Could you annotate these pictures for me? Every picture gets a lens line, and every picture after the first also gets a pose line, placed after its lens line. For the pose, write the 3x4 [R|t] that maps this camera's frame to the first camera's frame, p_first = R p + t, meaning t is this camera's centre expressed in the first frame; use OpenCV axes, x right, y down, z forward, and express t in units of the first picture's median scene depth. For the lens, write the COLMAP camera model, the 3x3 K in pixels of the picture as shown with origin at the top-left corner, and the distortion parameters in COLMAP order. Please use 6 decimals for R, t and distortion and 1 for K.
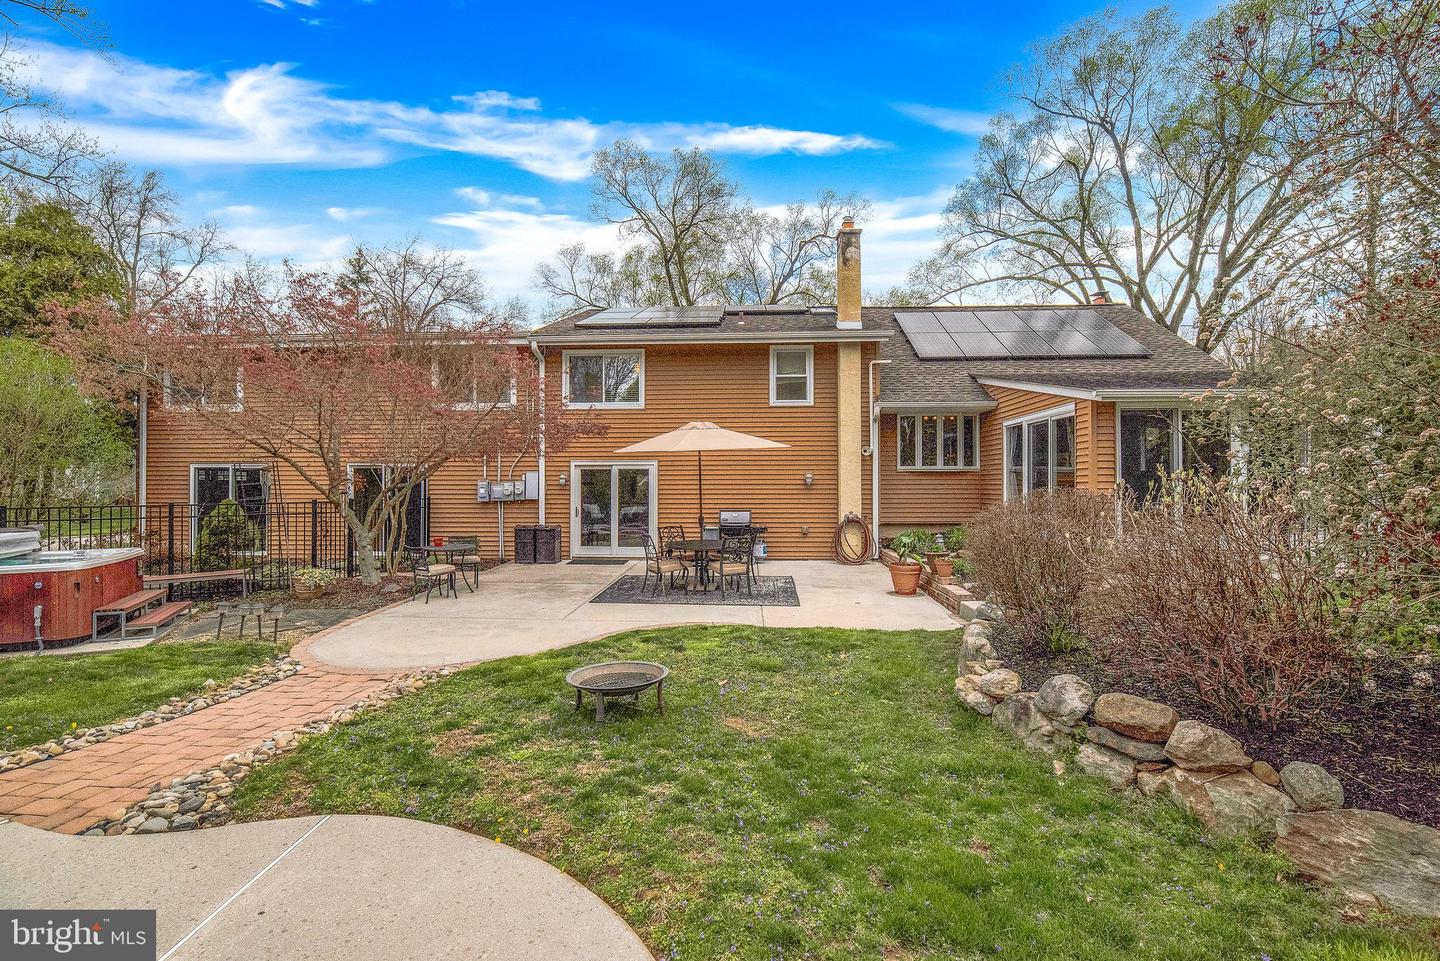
lens RADIAL K [[627.1, 0, 720.0], [0, 627.1, 480.5], [0, 0, 1]] dist [-0.002749, -0.000069]
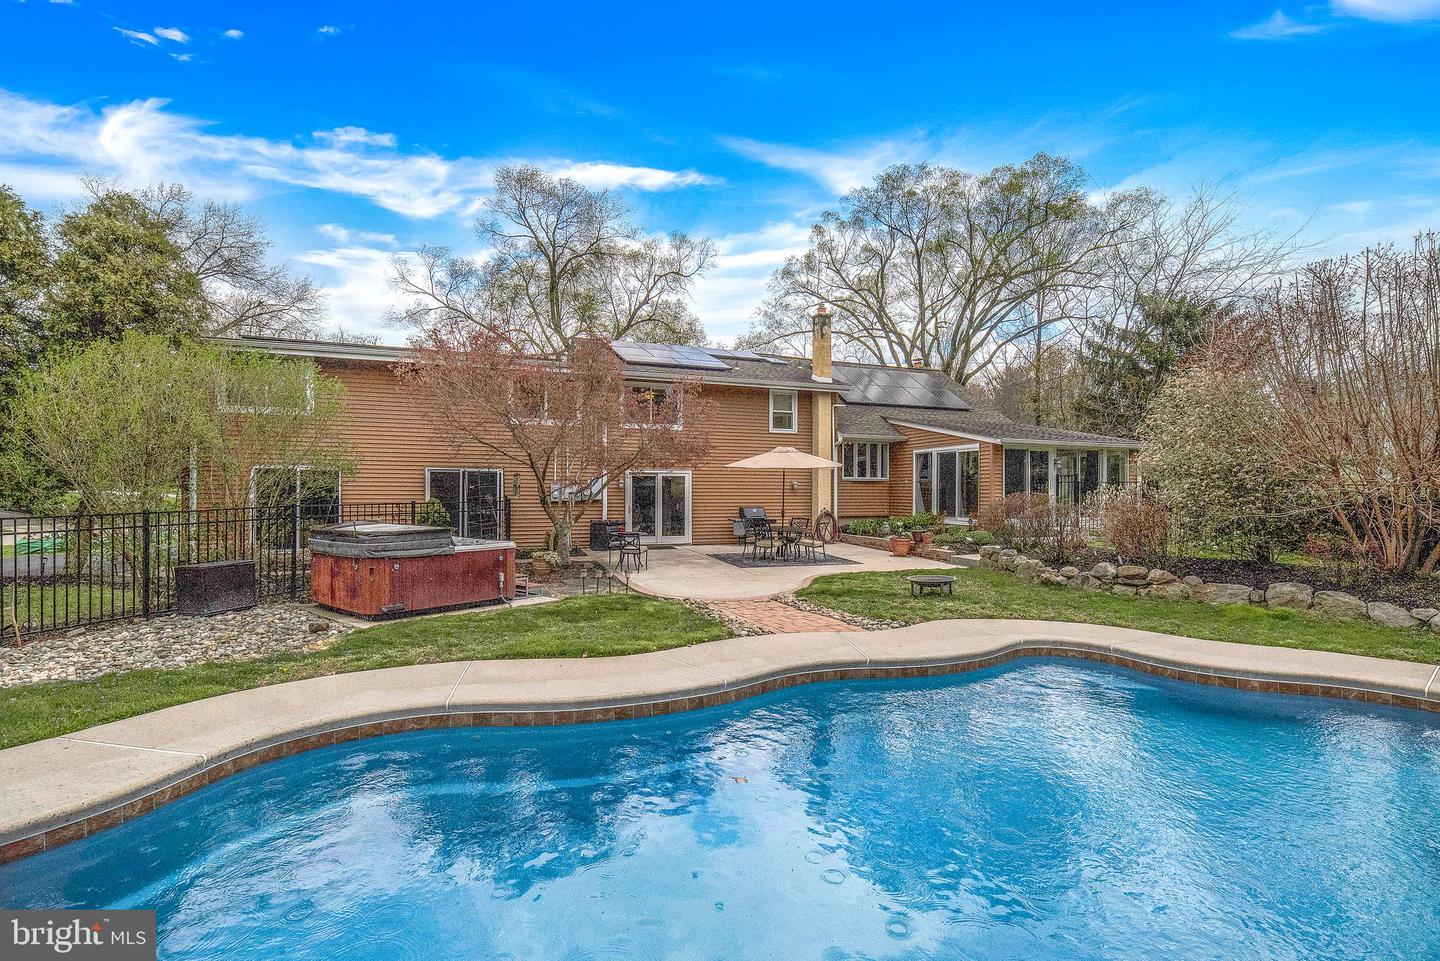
lens RADIAL K [[622.7, 0, 720.0], [0, 622.7, 480.5], [0, 0, 1]] dist [0.011255, -0.000020]
pose [[0.919861, 0.012477, 0.392047, -0.561674], [-0.009805, 0.999913, -0.008816, 0.000619], [-0.392123, 0.004266, 0.919903, -0.227250]]
